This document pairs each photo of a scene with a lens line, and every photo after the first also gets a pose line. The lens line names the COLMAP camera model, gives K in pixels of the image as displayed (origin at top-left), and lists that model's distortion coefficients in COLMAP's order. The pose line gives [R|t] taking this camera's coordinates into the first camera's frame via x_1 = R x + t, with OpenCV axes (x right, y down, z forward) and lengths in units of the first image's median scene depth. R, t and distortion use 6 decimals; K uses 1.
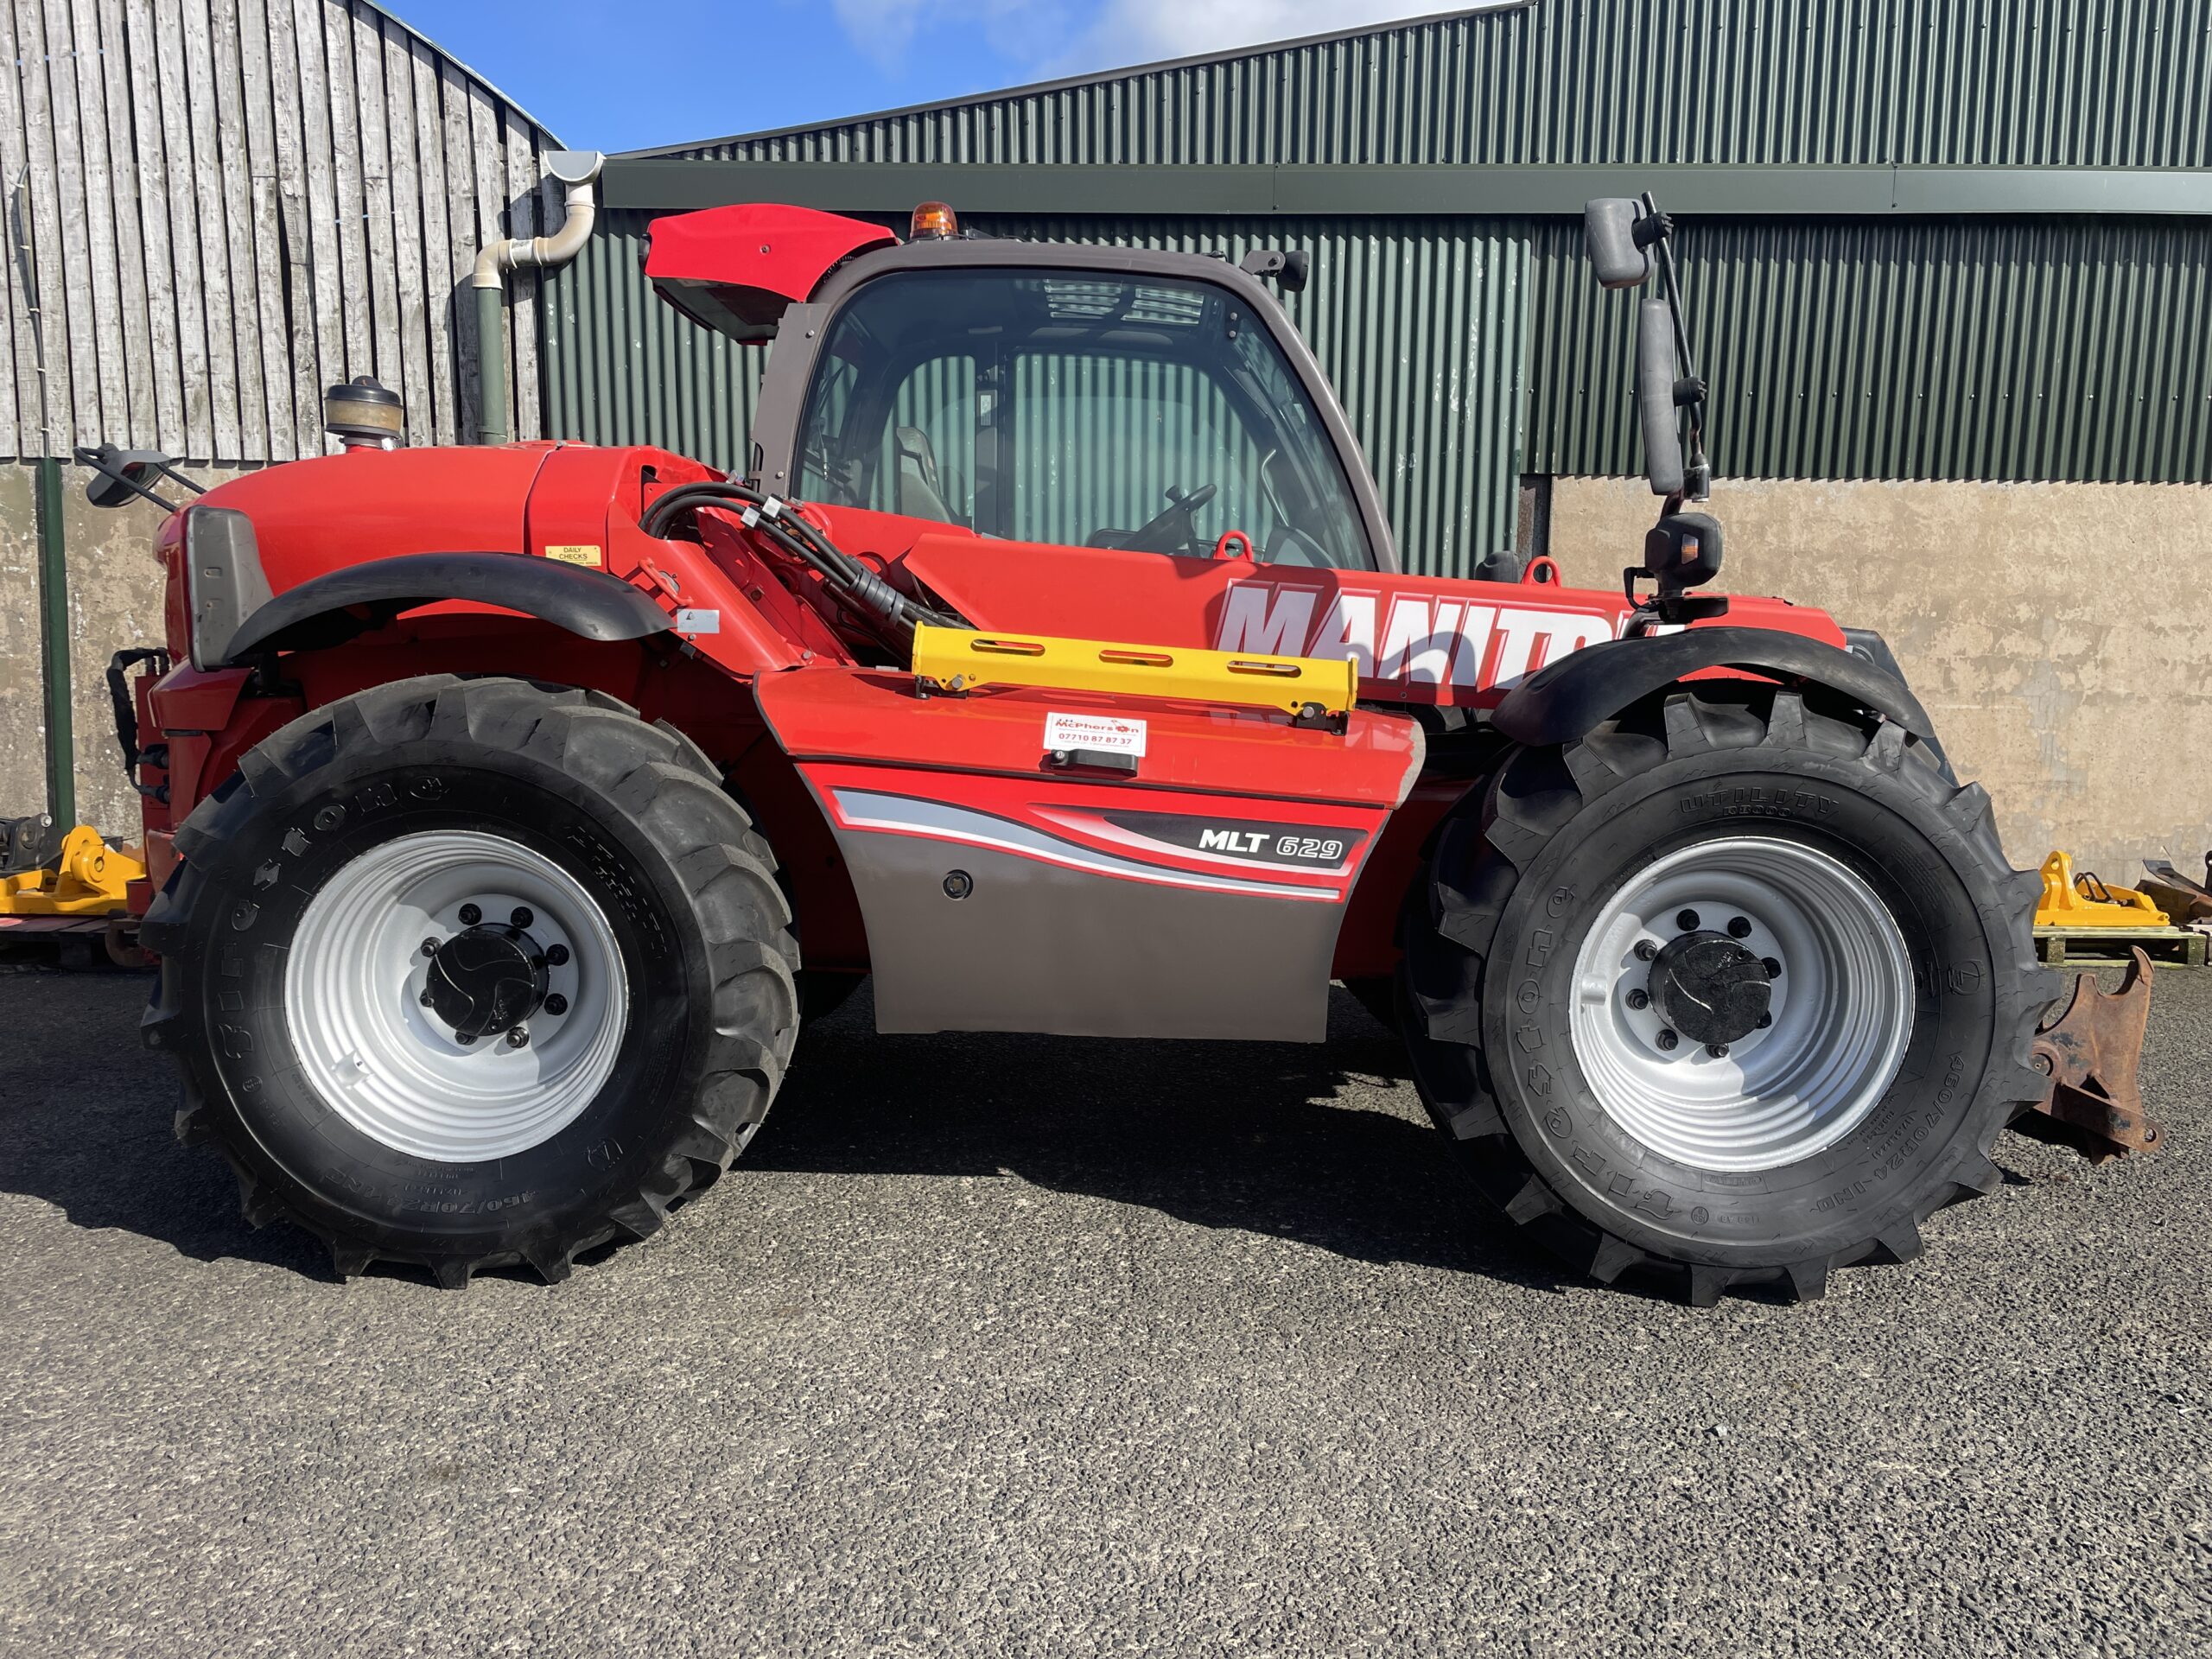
lens RADIAL K [[1669.3, 0, 1110.9], [0, 1669.3, 812.0], [0, 0, 1]] dist [0.084871, -0.104955]
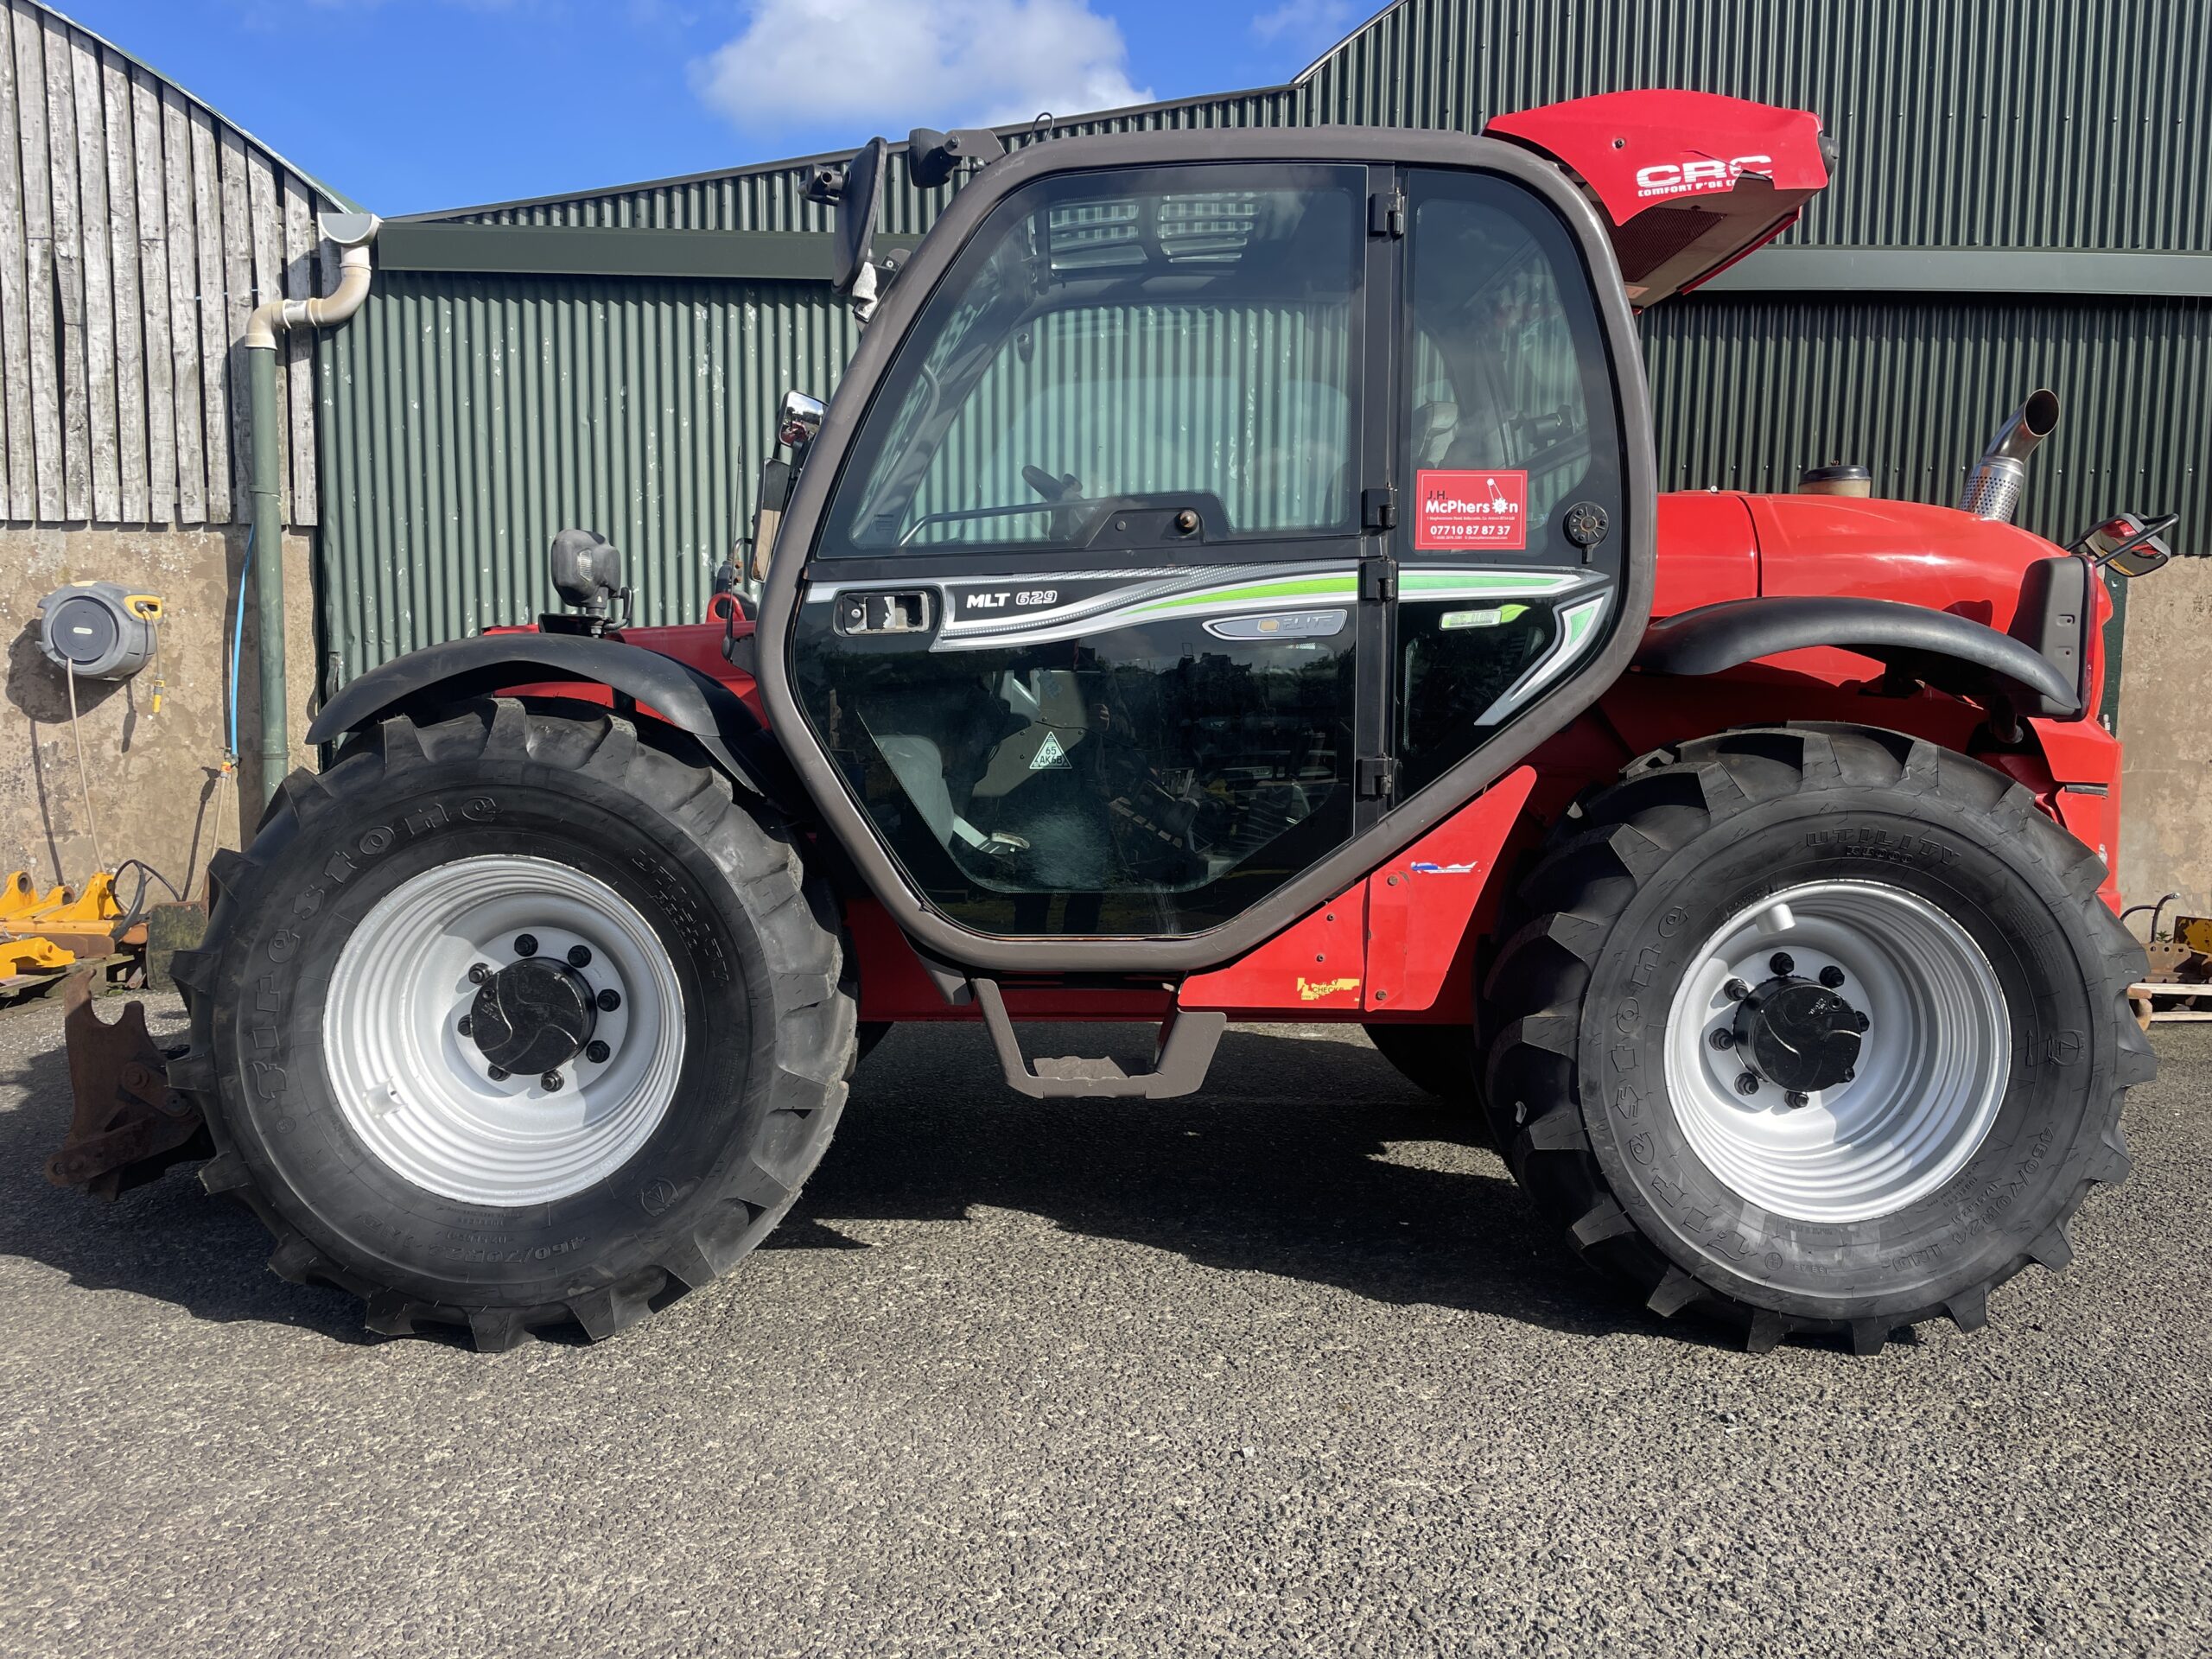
lens RADIAL K [[1669.3, 0, 1105.2], [0, 1669.3, 816.9], [0, 0, 1]] dist [0.084871, -0.104955]
pose [[0.999384, -0.001360, 0.035066, 0.175732], [0.003167, 0.998667, -0.051517, 0.034607], [-0.034949, 0.051597, 0.998056, 0.006395]]
